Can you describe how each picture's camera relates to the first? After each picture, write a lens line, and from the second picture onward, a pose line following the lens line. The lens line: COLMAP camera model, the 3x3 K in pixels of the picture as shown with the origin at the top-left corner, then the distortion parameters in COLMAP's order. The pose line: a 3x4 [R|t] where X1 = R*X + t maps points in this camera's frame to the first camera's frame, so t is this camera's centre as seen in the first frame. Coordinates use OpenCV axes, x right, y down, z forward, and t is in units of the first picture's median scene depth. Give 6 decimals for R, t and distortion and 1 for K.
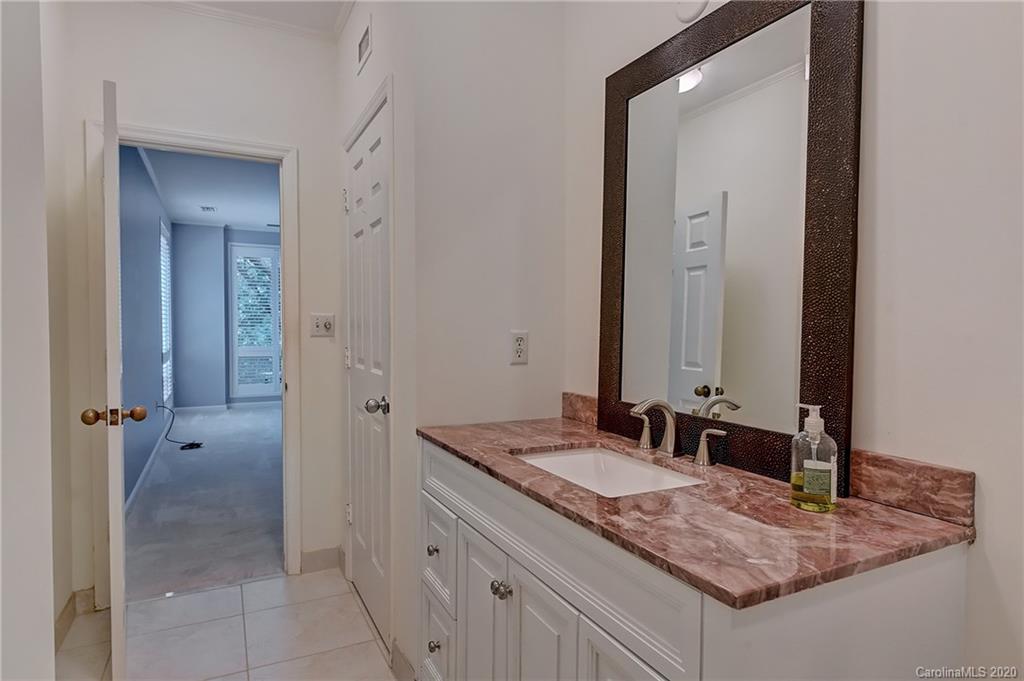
lens RADIAL K [[577.8, 0, 510.5], [0, 577.8, 339.1], [0, 0, 1]] dist [0.003441, 0.000371]
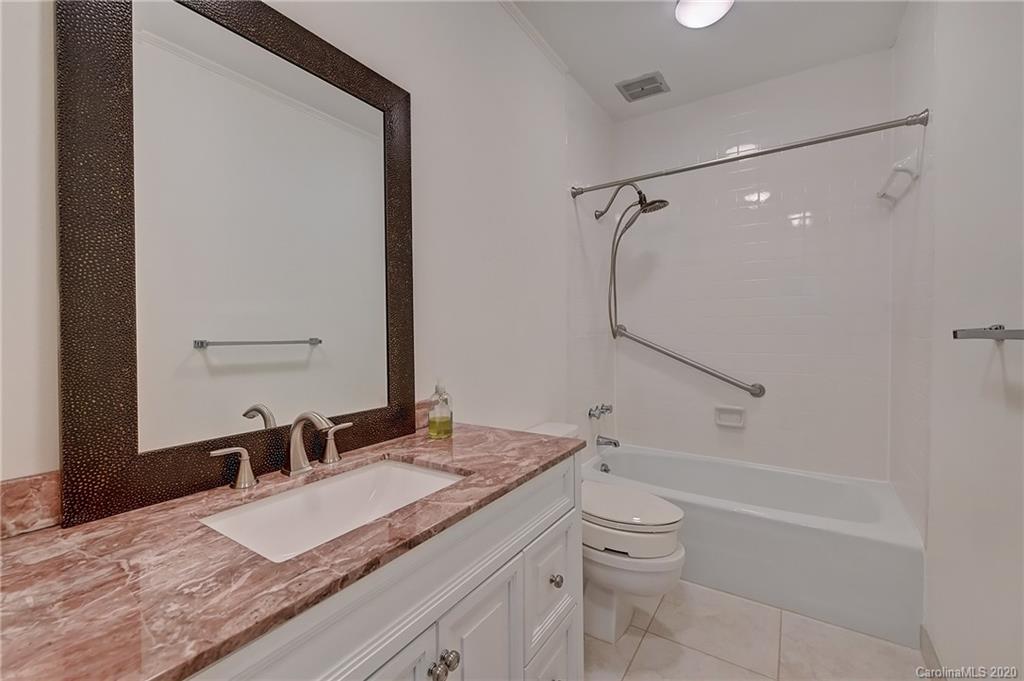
lens RADIAL K [[424.7, 0, 509.8], [0, 424.7, 338.3], [0, 0, 1]] dist [-0.002915, -0.000732]
pose [[-0.502347, -0.015520, 0.864527, -0.641547], [0.022613, 0.999261, 0.031079, -0.034871], [-0.864371, 0.035162, -0.501624, 1.389784]]
